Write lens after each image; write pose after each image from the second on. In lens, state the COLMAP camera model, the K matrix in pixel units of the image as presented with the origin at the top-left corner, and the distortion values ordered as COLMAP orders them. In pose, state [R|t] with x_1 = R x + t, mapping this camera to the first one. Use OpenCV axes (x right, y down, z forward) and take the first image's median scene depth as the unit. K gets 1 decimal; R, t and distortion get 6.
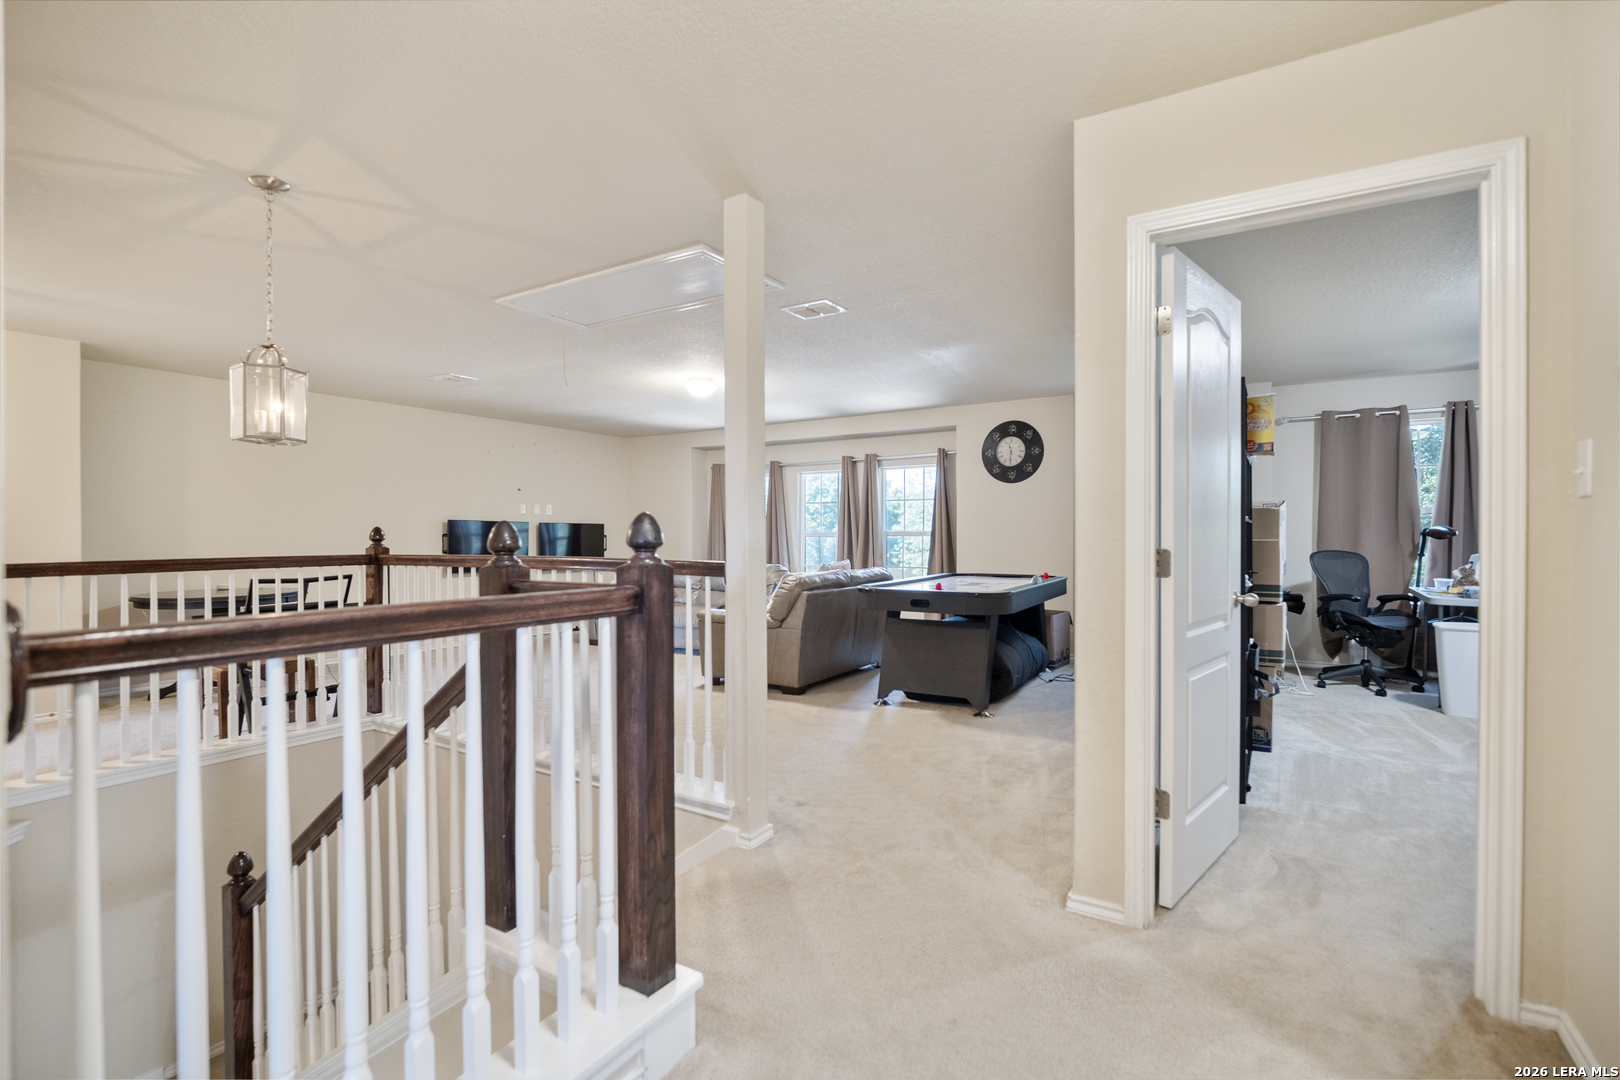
lens RADIAL K [[753.7, 0, 813.1], [0, 753.7, 543.2], [0, 0, 1]] dist [-0.001639, -0.002010]
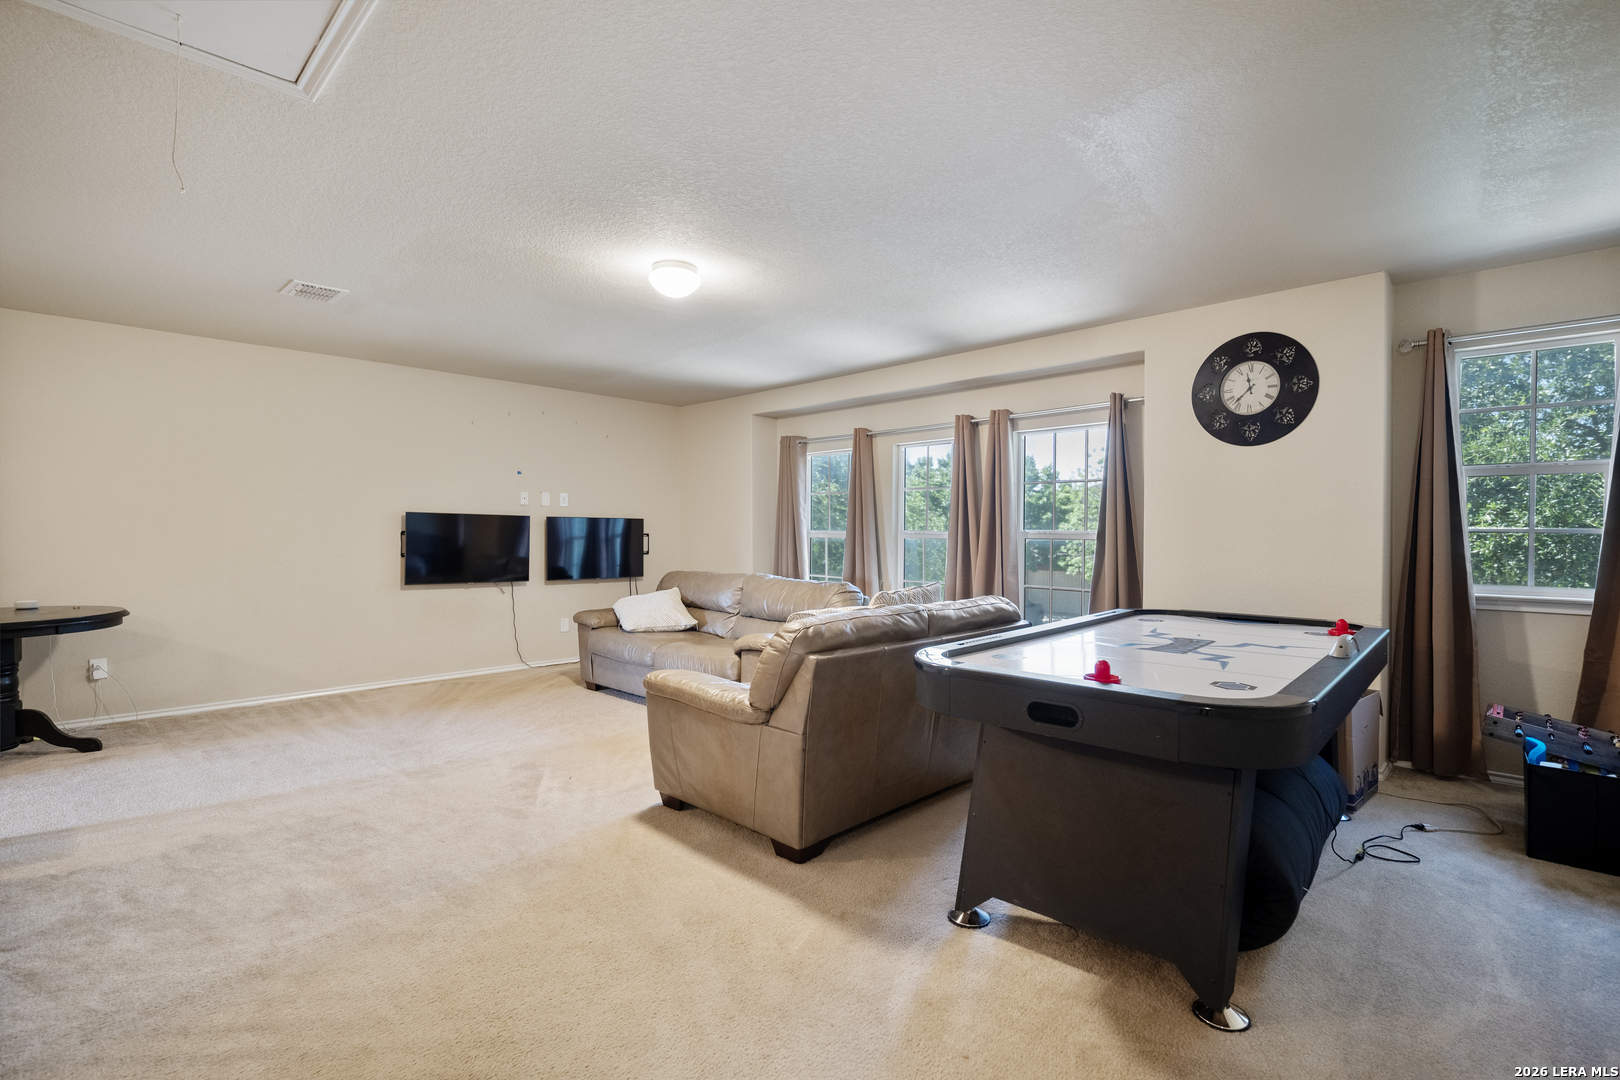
lens RADIAL K [[753.7, 0, 815.8], [0, 753.7, 540.6], [0, 0, 1]] dist [-0.001639, -0.002010]
pose [[0.977270, 0.009222, -0.211797, 0.069203], [-0.009403, 0.999956, 0.000153, -0.007188], [0.211789, 0.001842, 0.977314, 0.393029]]
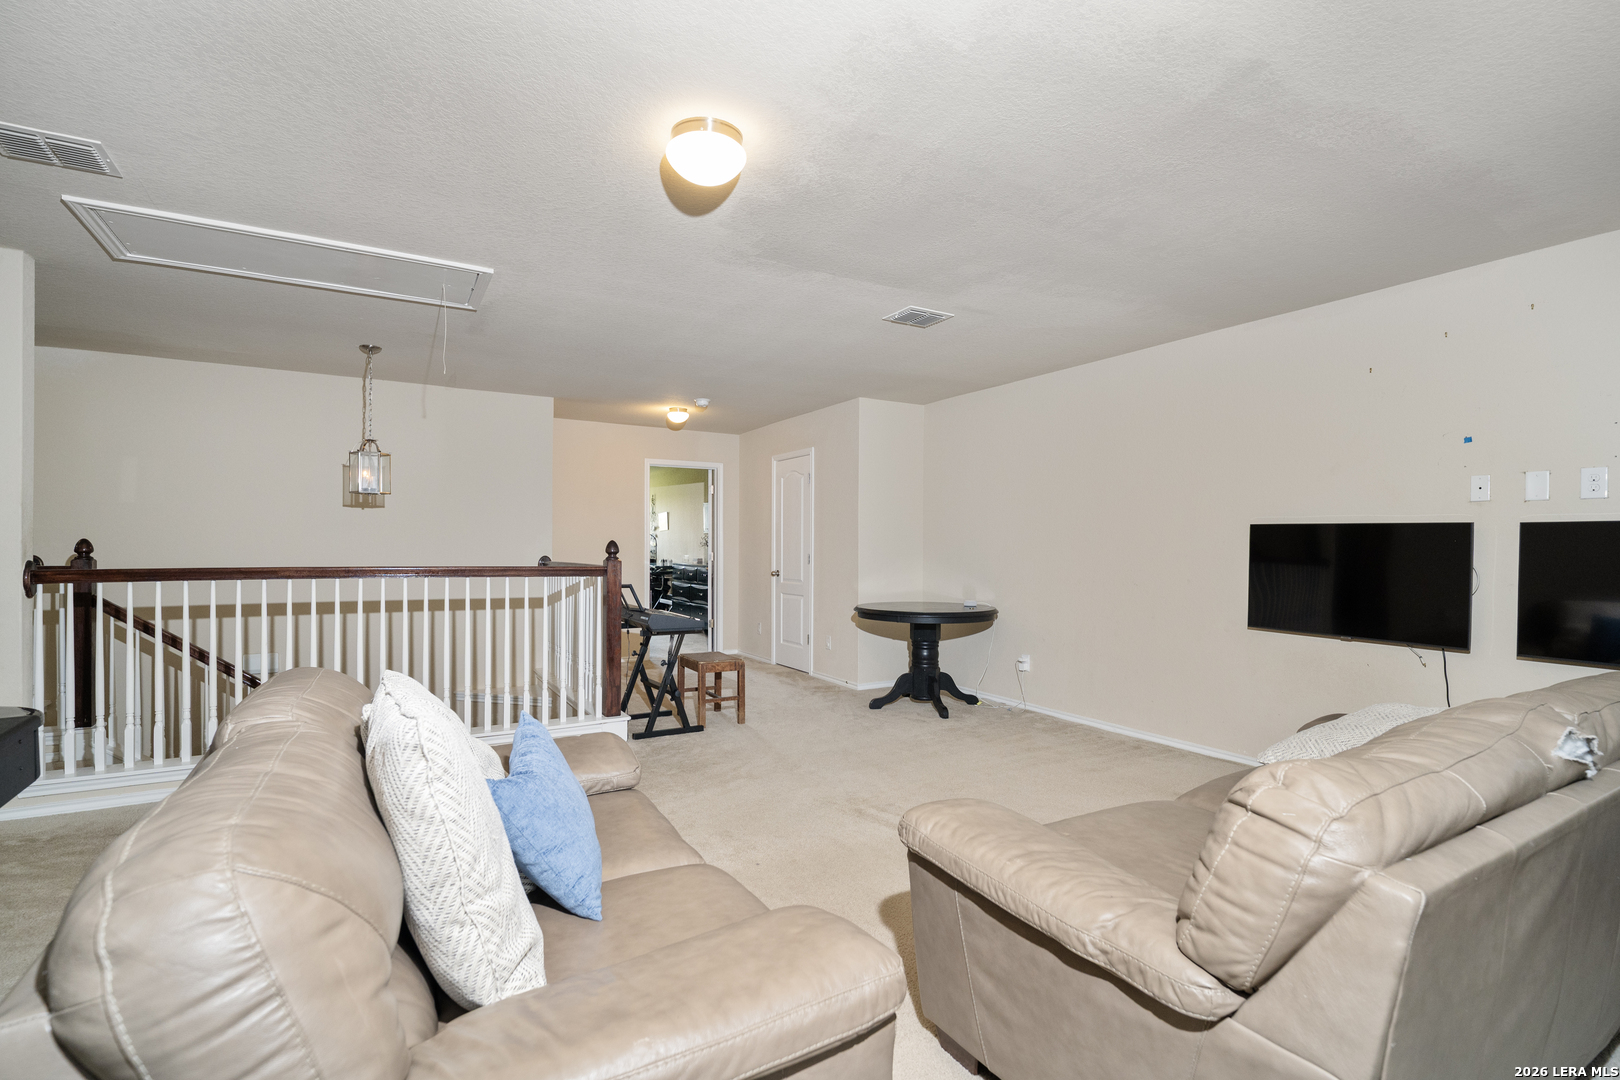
lens RADIAL K [[753.7, 0, 809.3], [0, 753.7, 541.0], [0, 0, 1]] dist [-0.001639, -0.002010]
pose [[-0.470540, 0.005035, -0.882365, 0.146423], [-0.014379, 0.999807, 0.013374, -0.021443], [0.882262, 0.018981, -0.470376, 1.049465]]
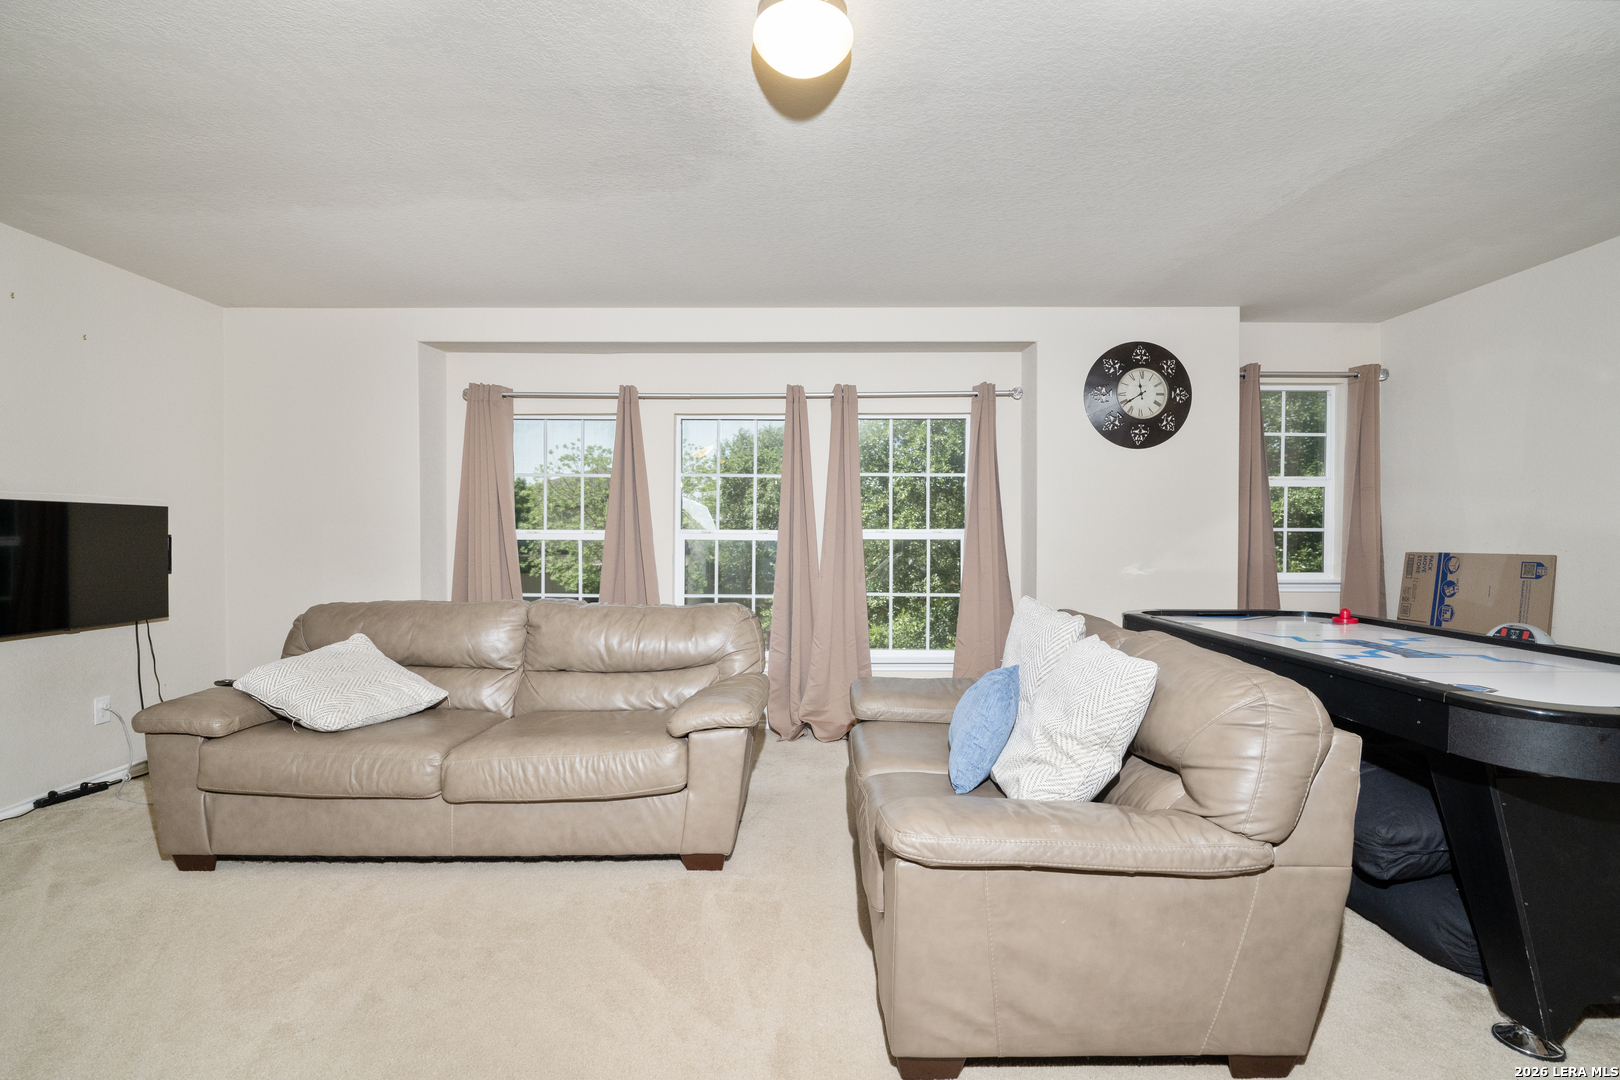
lens RADIAL K [[753.7, 0, 812.3], [0, 753.7, 547.3], [0, 0, 1]] dist [-0.001639, -0.002010]
pose [[0.849636, -0.007410, 0.527318, -0.257910], [0.001029, 0.999923, 0.012393, -0.011379], [-0.527369, -0.009987, 0.849578, 0.640477]]
